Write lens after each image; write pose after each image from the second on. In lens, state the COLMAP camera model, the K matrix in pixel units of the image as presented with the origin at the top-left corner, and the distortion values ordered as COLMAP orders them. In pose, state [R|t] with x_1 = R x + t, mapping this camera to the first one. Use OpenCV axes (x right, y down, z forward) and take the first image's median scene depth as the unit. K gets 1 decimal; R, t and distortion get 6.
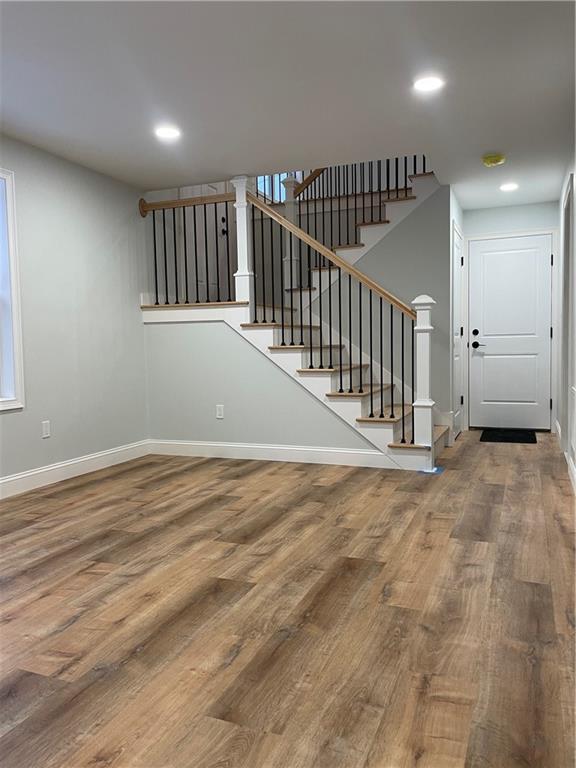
lens RADIAL K [[583.2, 0, 288.0], [0, 583.2, 384.0], [0, 0, 1]] dist [0.087676, -0.101609]
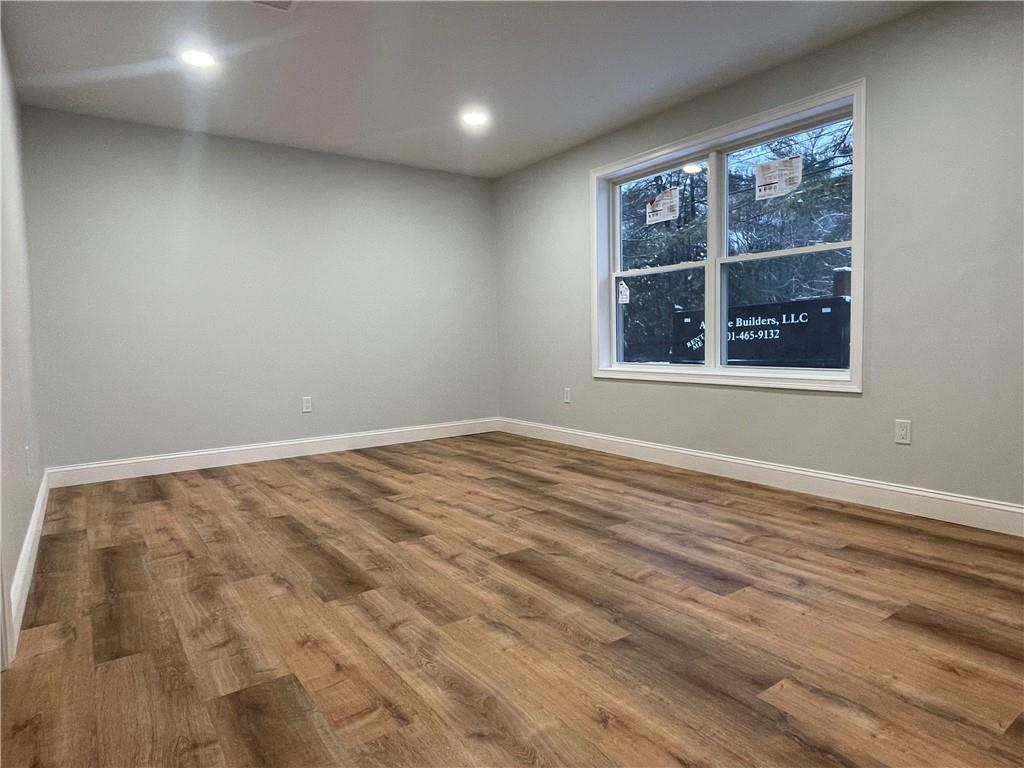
lens RADIAL K [[610.4, 0, 506.7], [0, 610.4, 380.9], [0, 0, 1]] dist [0.000127, -0.002733]
pose [[-0.539154, 0.091590, -0.837213, 0.622510], [-0.026772, 0.991703, 0.125731, -0.084593], [0.841782, 0.090202, -0.532228, 1.458170]]
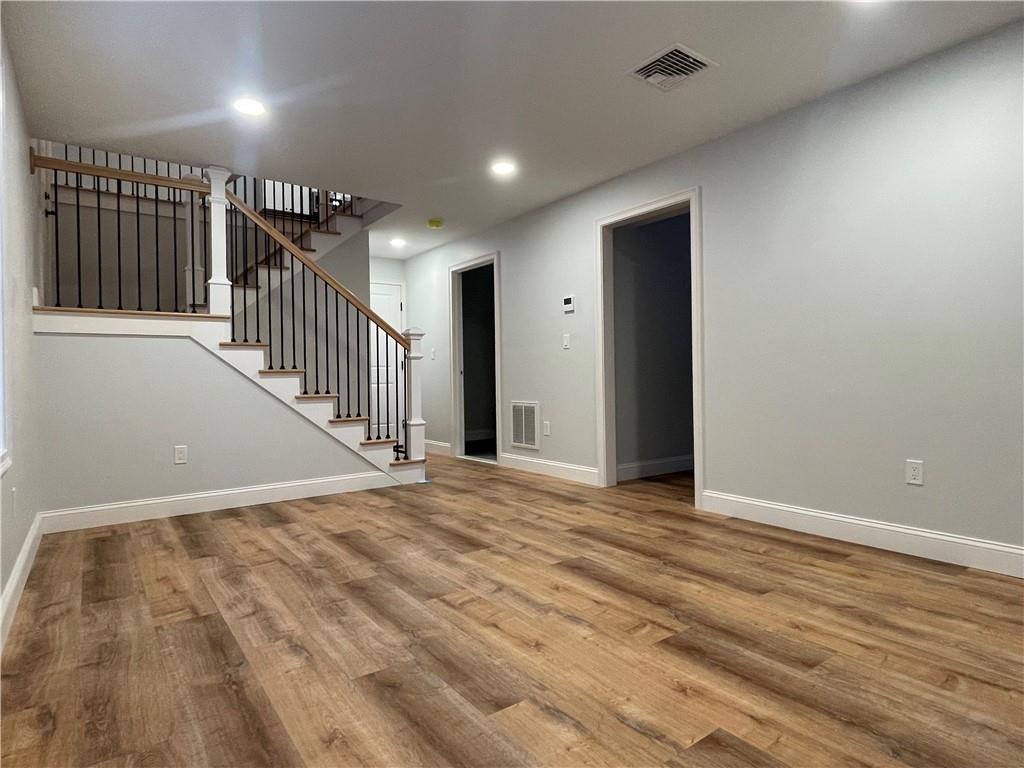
lens RADIAL K [[572.3, 0, 512.0], [0, 572.3, 384.0], [0, 0, 1]] dist [-0.002871, -0.003227]
pose [[0.518972, -0.001307, 0.854790, -0.943609], [0.062865, 0.997349, -0.036643, 0.018070], [-0.852476, 0.072753, 0.517679, 0.410698]]
